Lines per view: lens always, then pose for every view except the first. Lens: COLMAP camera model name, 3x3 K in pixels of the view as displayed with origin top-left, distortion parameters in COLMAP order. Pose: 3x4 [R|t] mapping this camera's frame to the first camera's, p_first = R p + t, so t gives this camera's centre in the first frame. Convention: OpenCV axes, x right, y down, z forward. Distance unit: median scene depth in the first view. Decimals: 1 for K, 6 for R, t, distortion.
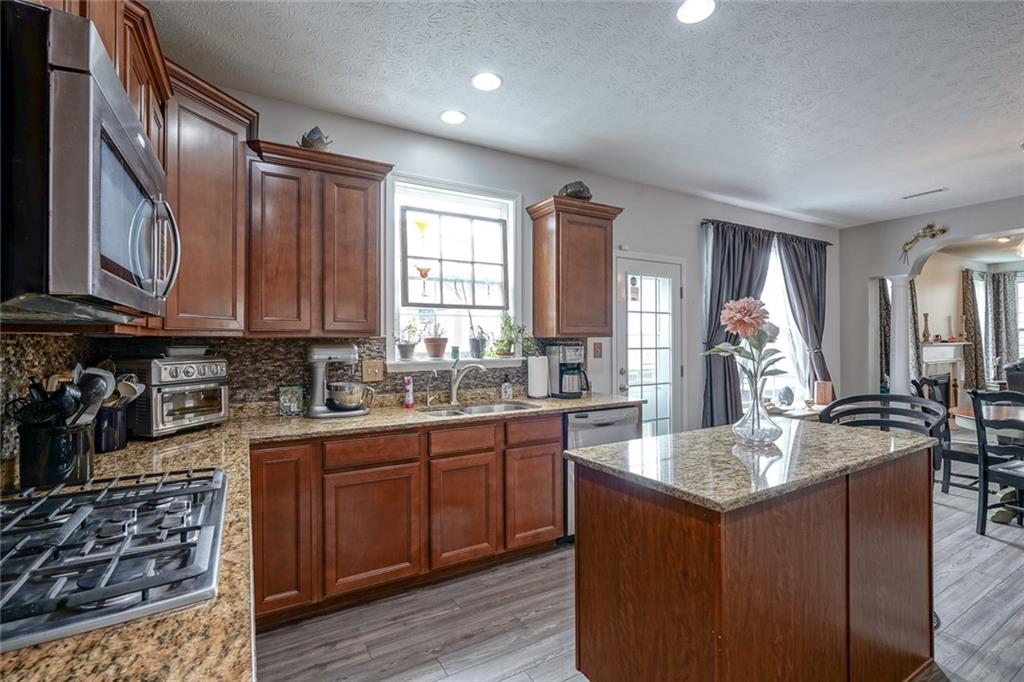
lens RADIAL K [[468.4, 0, 512.3], [0, 468.4, 338.8], [0, 0, 1]] dist [-0.000318, 0.000922]
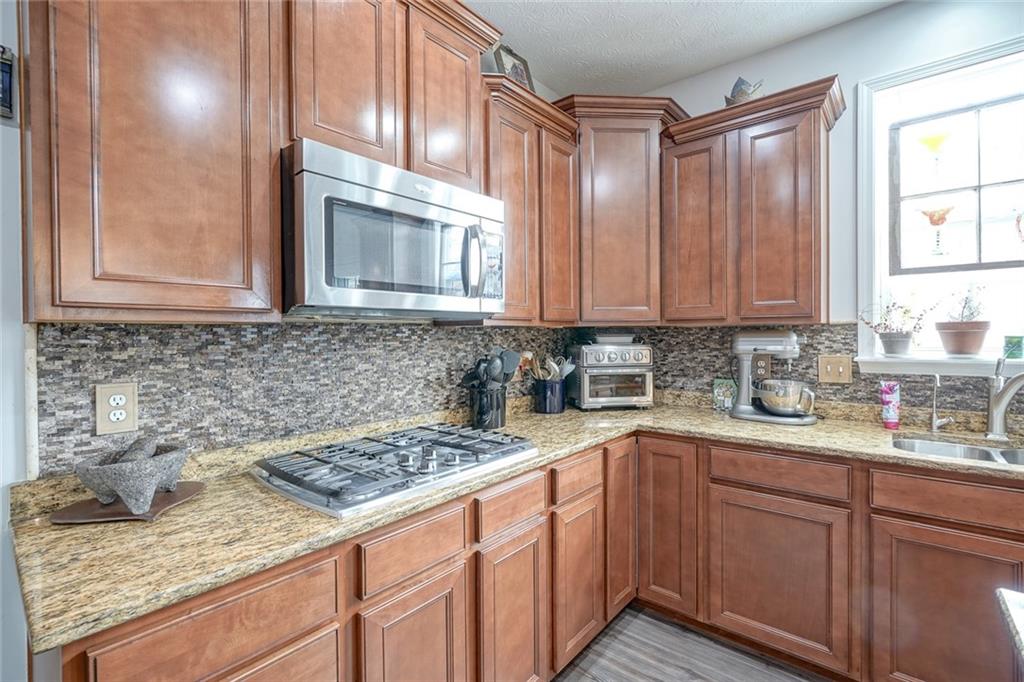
lens RADIAL K [[468.4, 0, 501.0], [0, 468.4, 338.0], [0, 0, 1]] dist [-0.000318, 0.000922]
pose [[0.337010, 0.010120, -0.941447, 0.242533], [0.014267, 0.999773, 0.015854, 0.001301], [0.941393, -0.018775, 0.336789, 0.294340]]
